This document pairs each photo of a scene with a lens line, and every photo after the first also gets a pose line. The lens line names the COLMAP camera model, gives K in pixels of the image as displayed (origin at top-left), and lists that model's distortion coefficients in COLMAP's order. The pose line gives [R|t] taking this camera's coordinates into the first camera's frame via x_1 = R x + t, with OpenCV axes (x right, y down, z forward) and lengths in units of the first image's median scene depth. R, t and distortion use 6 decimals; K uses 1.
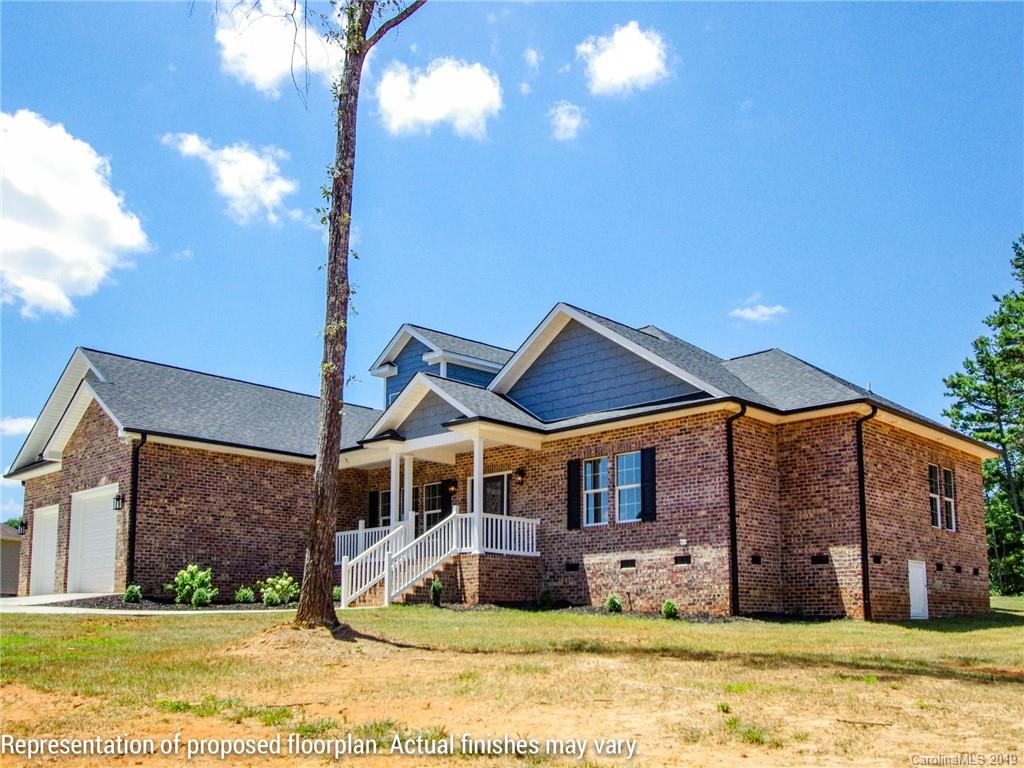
lens RADIAL K [[1346.0, 0, 515.0], [0, 1346.0, 384.1], [0, 0, 1]] dist [0.037795, 0.000000]
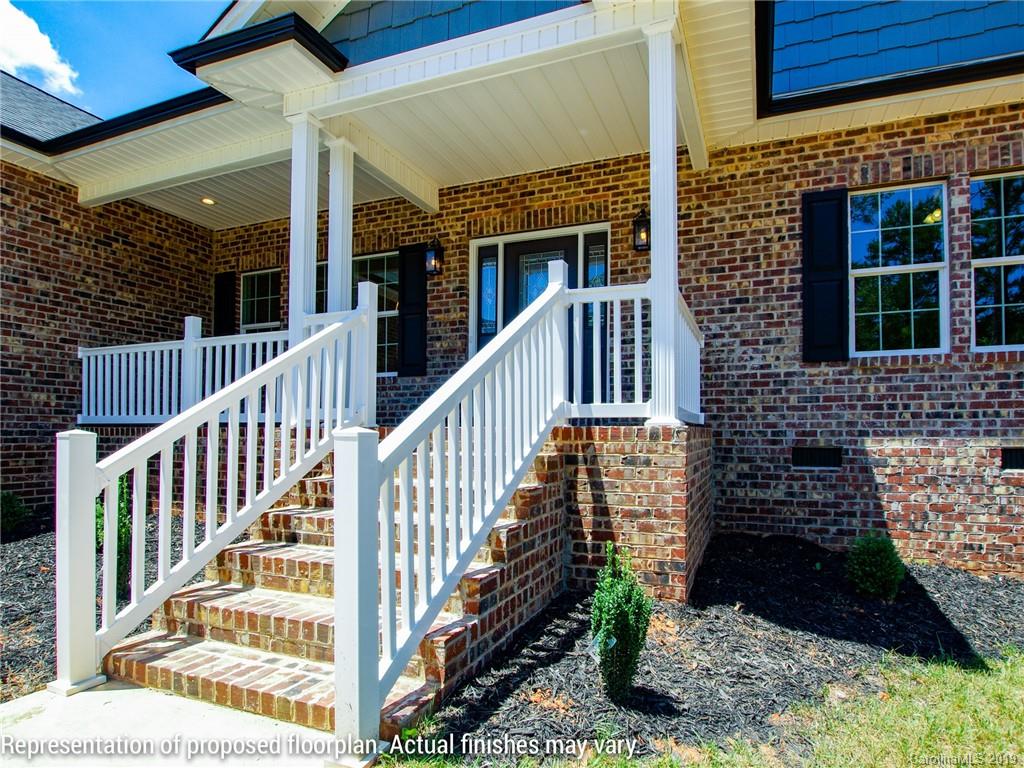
lens RADIAL K [[504.6, 0, 549.6], [0, 504.6, 413.5], [0, 0, 1]] dist [-0.017578, -0.000743]
pose [[0.885496, 0.011815, 0.464496, -0.101634], [-0.091875, 0.984391, 0.150108, 0.111544], [-0.455473, -0.175596, 0.872760, 0.936368]]
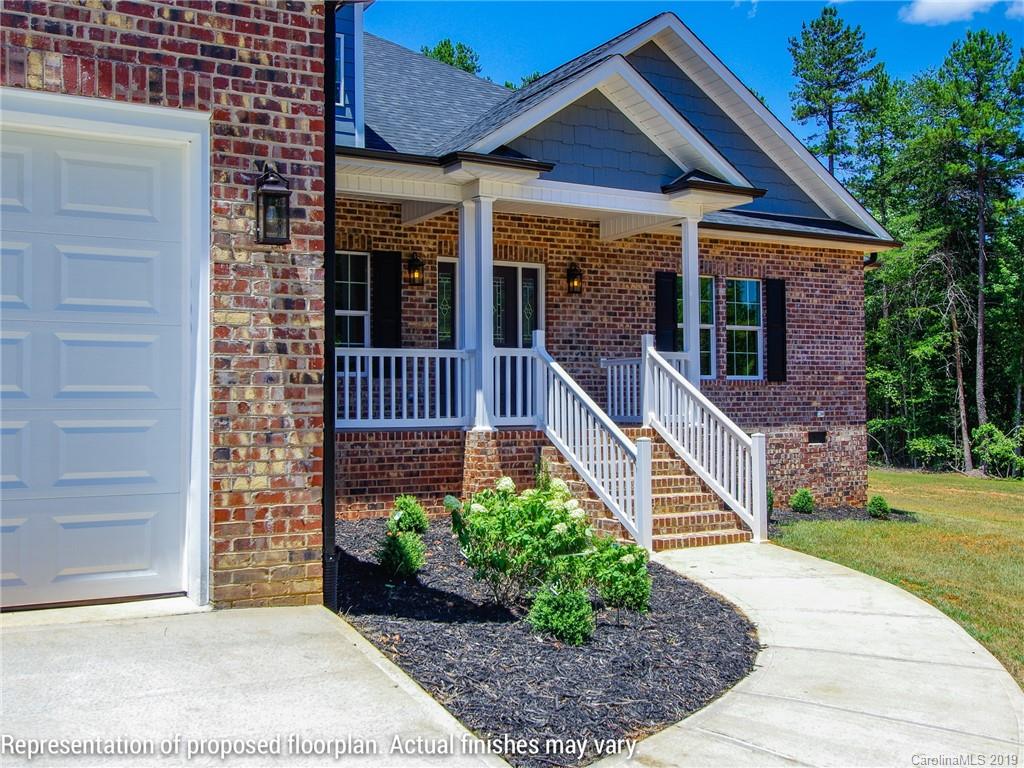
lens RADIAL K [[892.3, 0, 517.3], [0, 892.3, 385.2], [0, 0, 1]] dist [0.010350, 0.001753]
pose [[0.281907, 0.037677, 0.958702, -0.388636], [-0.179571, 0.983643, 0.014146, 0.119864], [-0.942488, -0.176143, 0.284062, 0.980710]]
